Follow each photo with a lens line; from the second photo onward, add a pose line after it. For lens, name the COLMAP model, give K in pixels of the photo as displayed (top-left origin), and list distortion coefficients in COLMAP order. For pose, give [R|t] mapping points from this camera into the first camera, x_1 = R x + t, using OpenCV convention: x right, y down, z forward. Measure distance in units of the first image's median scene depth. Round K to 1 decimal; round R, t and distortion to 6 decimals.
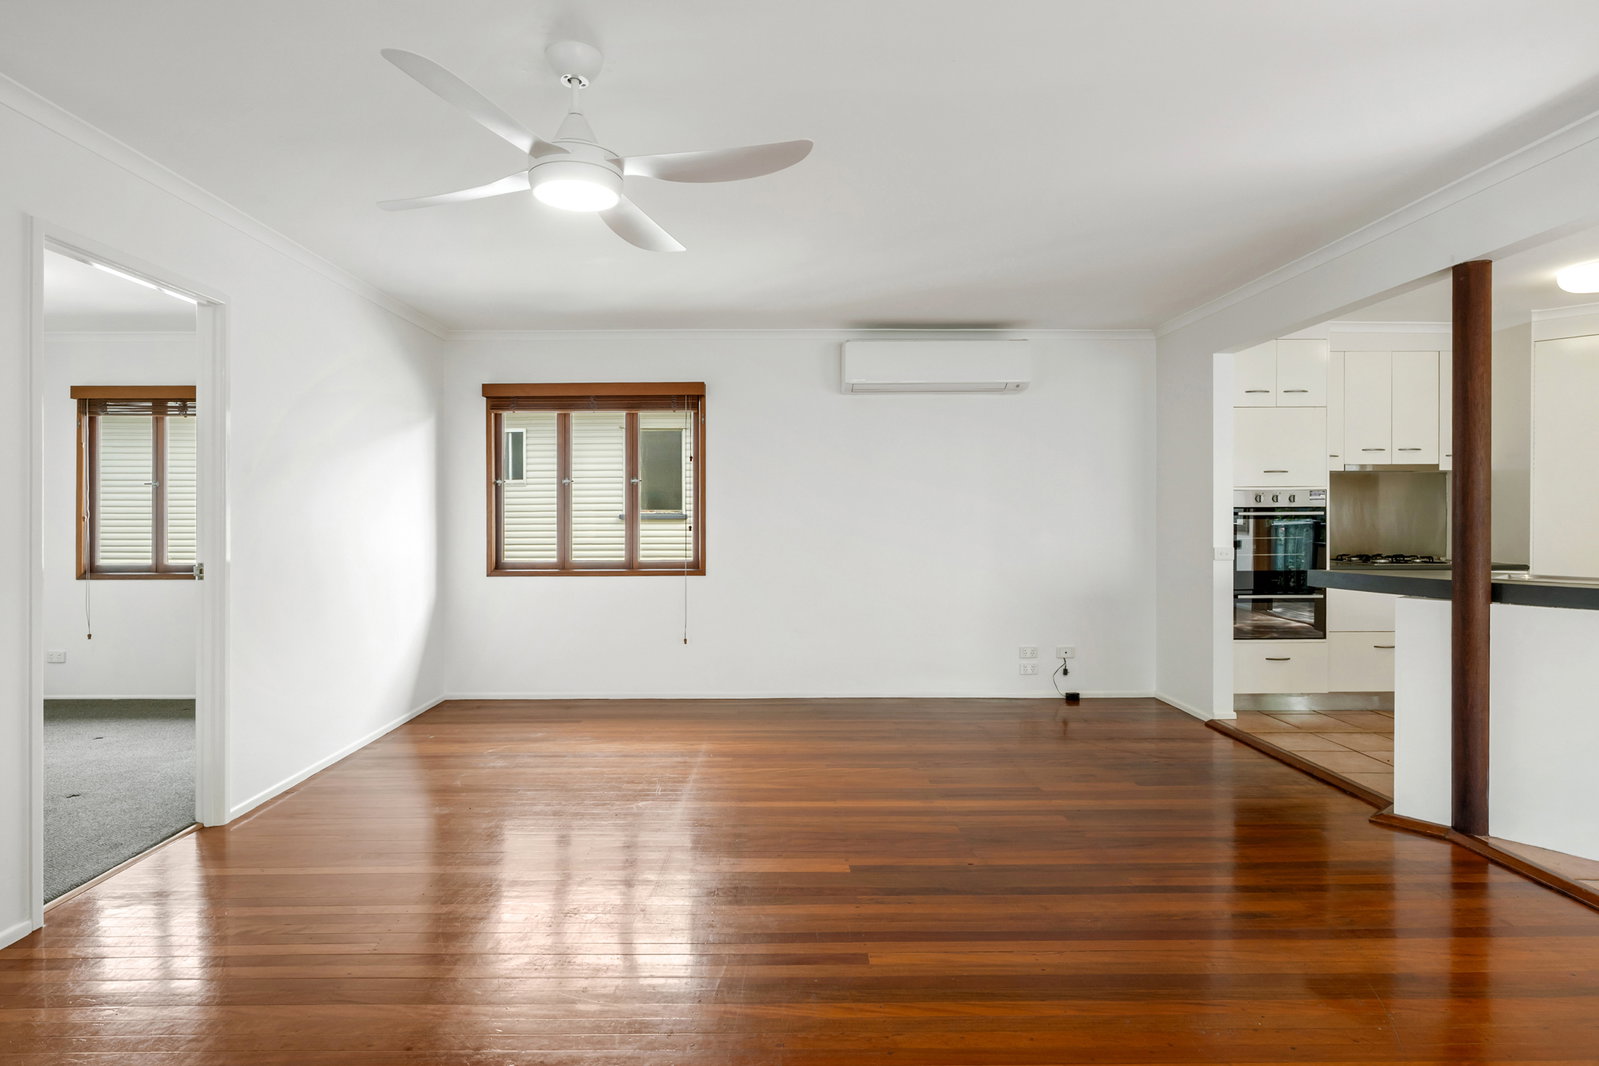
lens RADIAL K [[803.8, 0, 799.5], [0, 803.8, 533.0], [0, 0, 1]] dist [-0.000750, -0.000130]
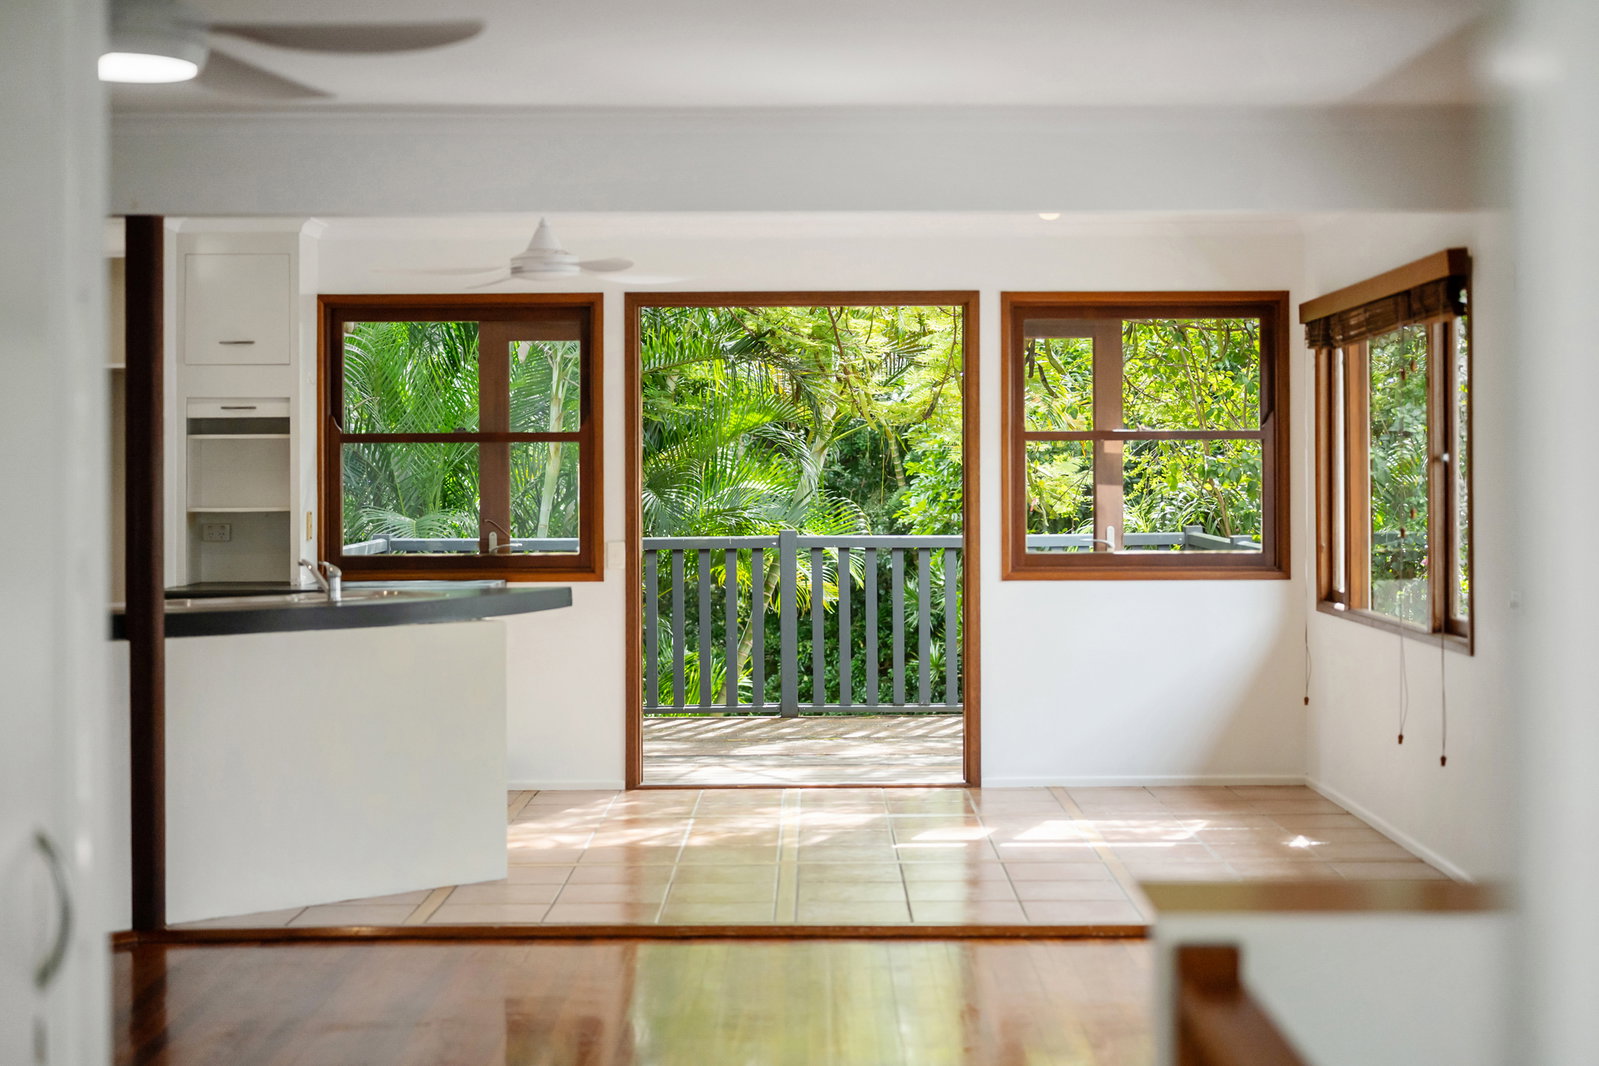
lens RADIAL K [[2345.3, 0, 799.5], [0, 2345.3, 533.0], [0, 0, 1]] dist [0.013634, -0.028354]
pose [[0.024354, -0.025681, 0.999373, -0.951036], [0.027244, 0.999316, 0.025016, -0.038498], [-0.999332, 0.026618, 0.025037, 0.185749]]
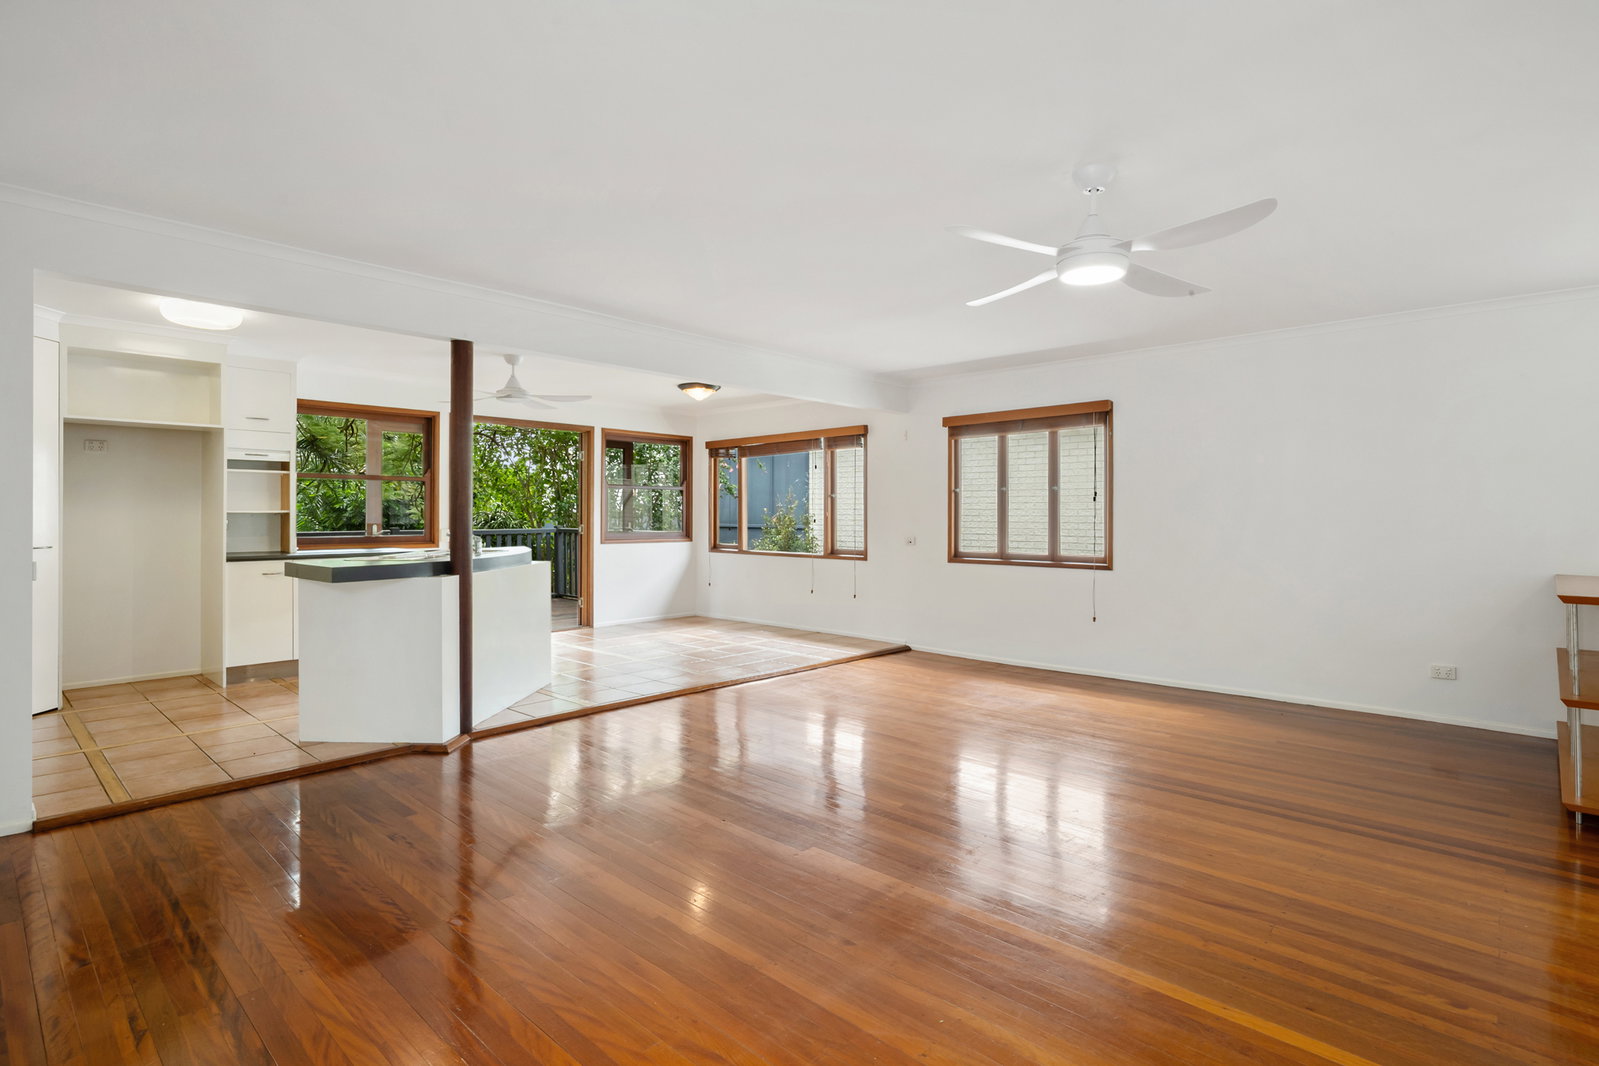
lens RADIAL K [[803.8, 0, 799.5], [0, 803.8, 533.0], [0, 0, 1]] dist [-0.000750, -0.000130]
pose [[-0.715449, -0.017918, 0.698436, -0.394667], [0.011546, 0.999231, 0.037462, -0.024300], [-0.698570, 0.034866, -0.714692, 1.049374]]
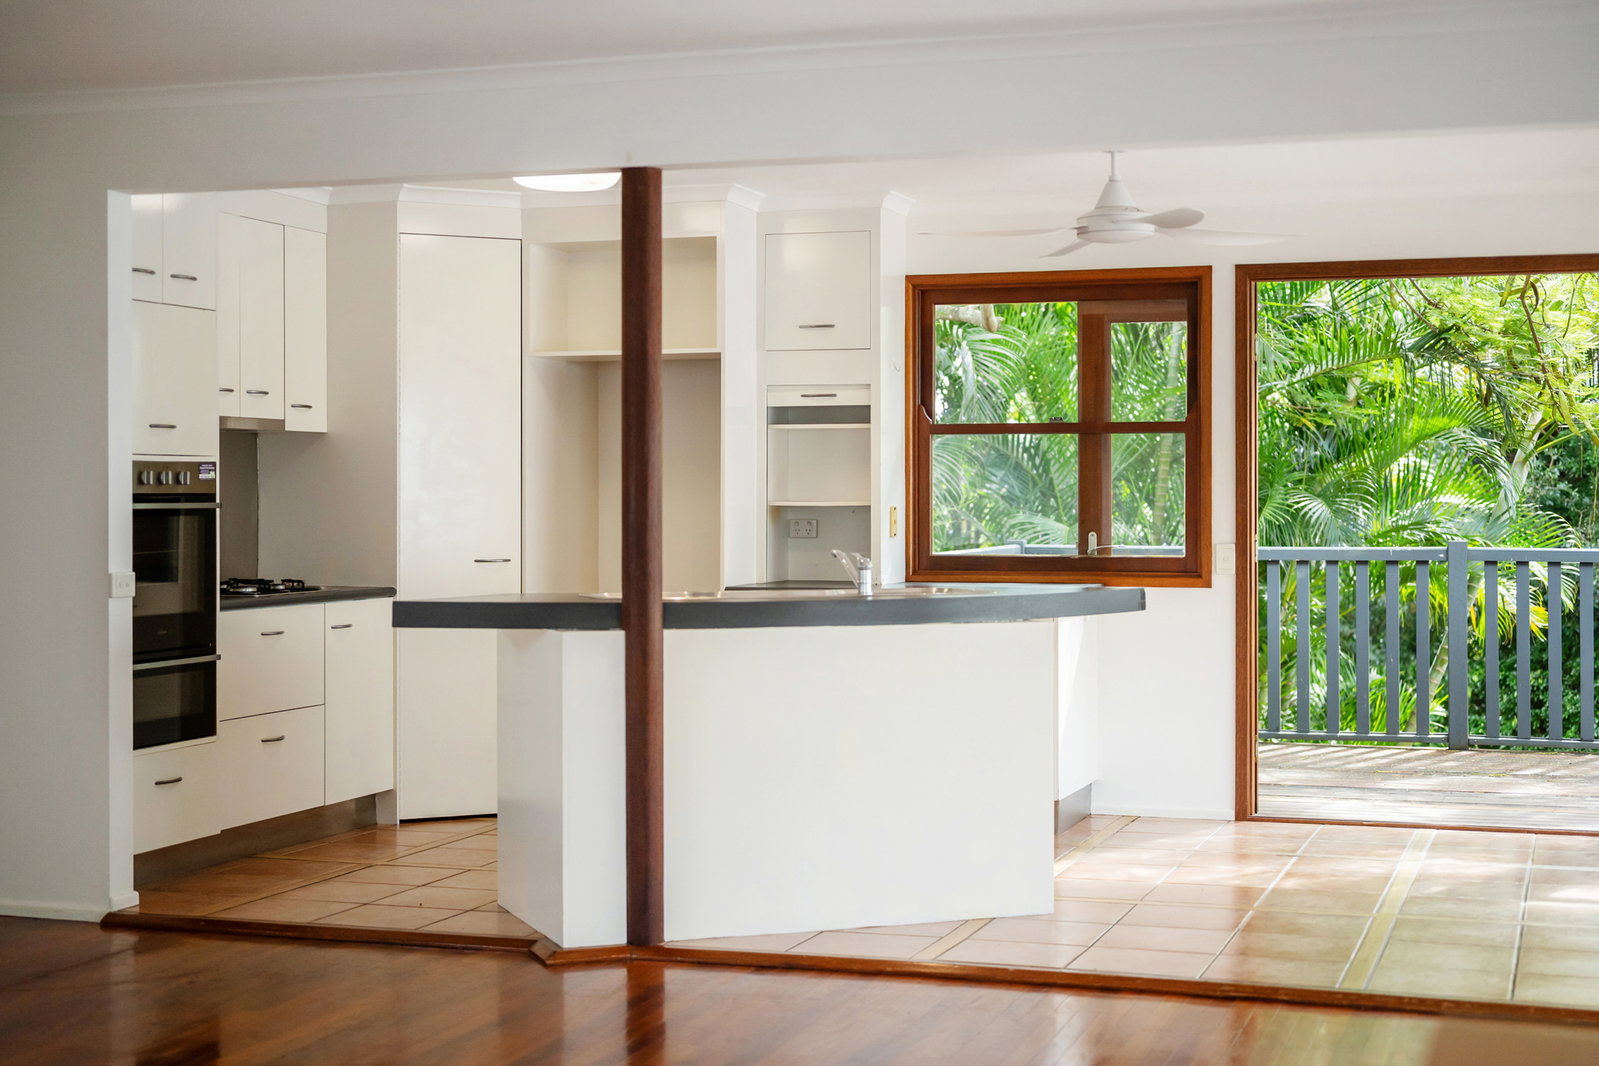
lens RADIAL K [[2311.5, 0, 799.5], [0, 2311.5, 533.0], [0, 0, 1]] dist [-0.000398, 0.023140]
pose [[0.334838, -0.012408, 0.942194, -0.714366], [0.018617, 0.999805, 0.006551, -0.008751], [-0.942092, 0.015348, 0.335004, 0.099489]]
